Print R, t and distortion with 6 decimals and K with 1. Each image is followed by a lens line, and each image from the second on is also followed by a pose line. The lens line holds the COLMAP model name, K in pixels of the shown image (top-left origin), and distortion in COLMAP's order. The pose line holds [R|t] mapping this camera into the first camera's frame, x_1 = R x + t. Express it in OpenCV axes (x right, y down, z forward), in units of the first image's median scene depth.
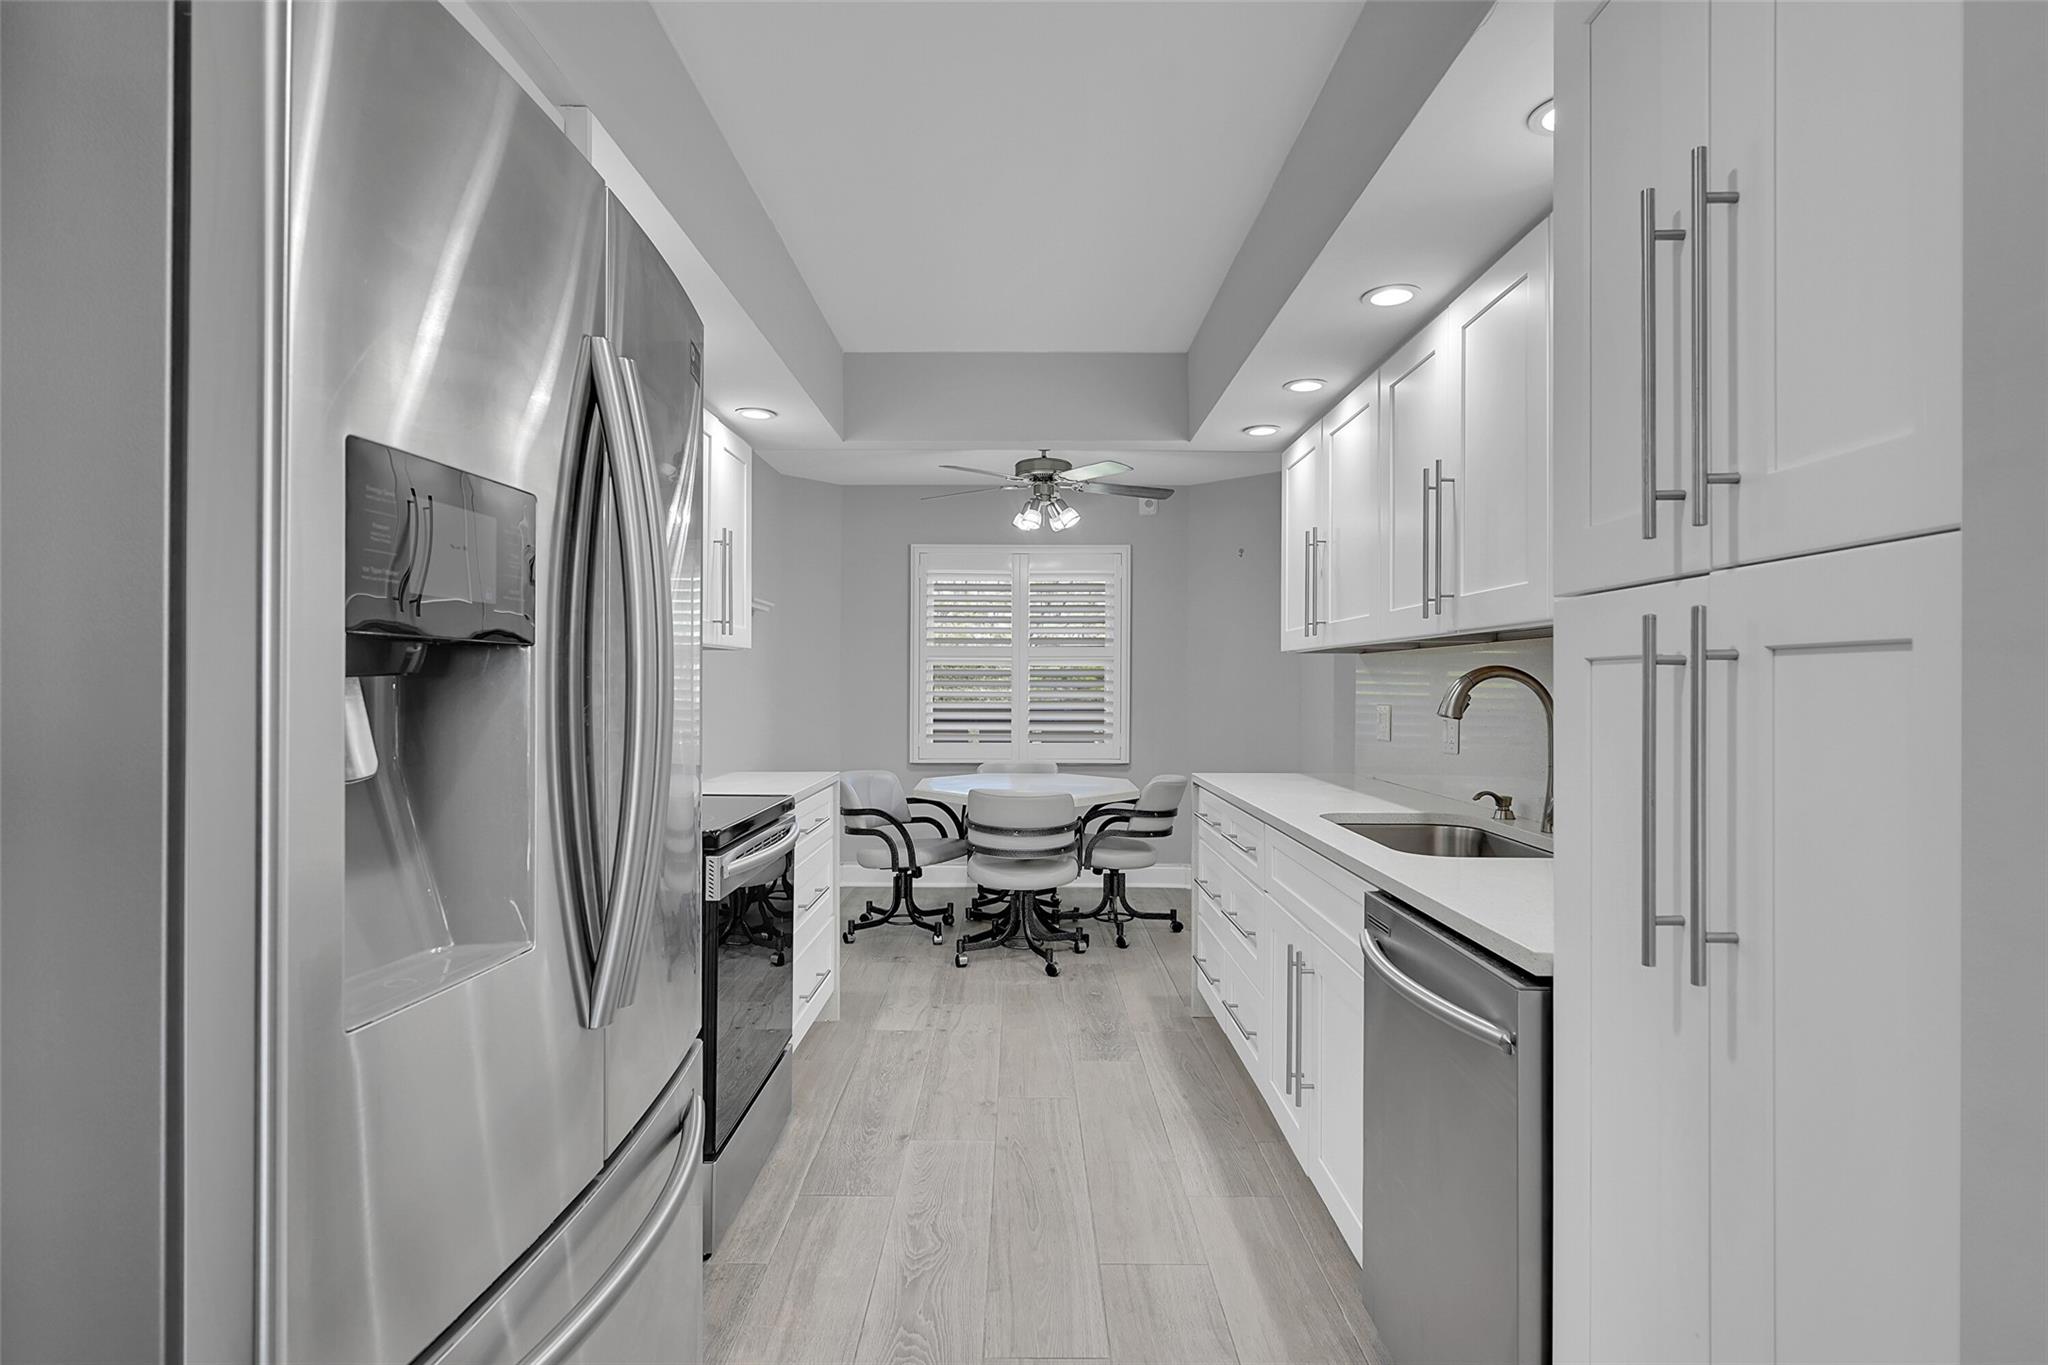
lens RADIAL K [[828.5, 0, 1019.0], [0, 828.5, 678.2], [0, 0, 1]] dist [0.001821, -0.000237]
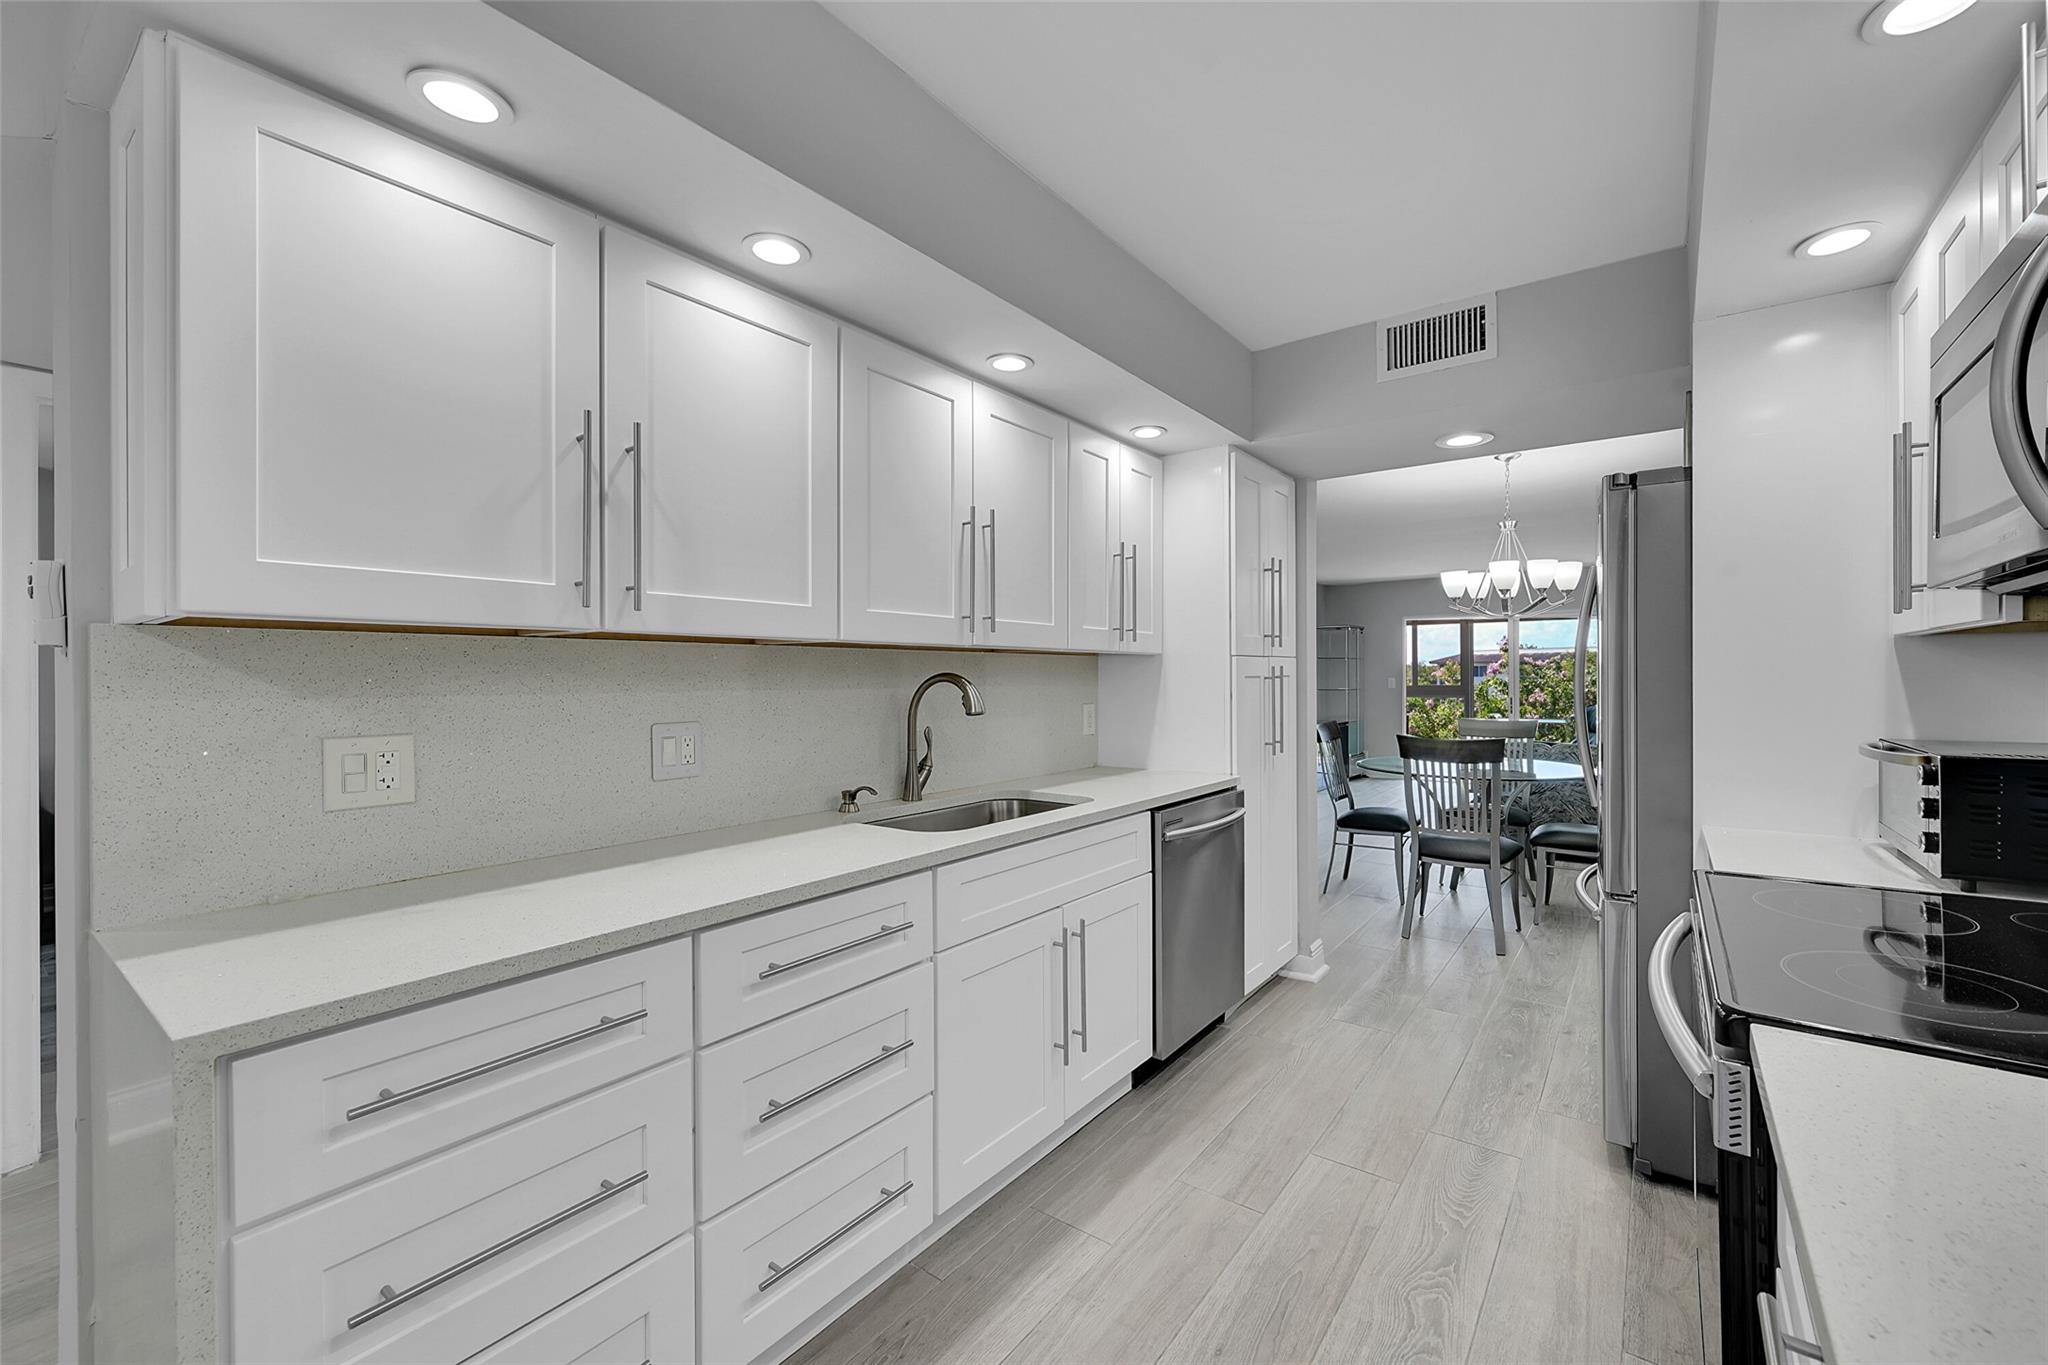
lens RADIAL K [[828.5, 0, 1066.3], [0, 828.5, 685.9], [0, 0, 1]] dist [0.001821, -0.000237]
pose [[-0.793468, -0.000400, 0.608612, -0.275811], [0.002151, 0.999992, 0.003461, -0.000006], [-0.608609, 0.004055, -0.793460, 1.531296]]
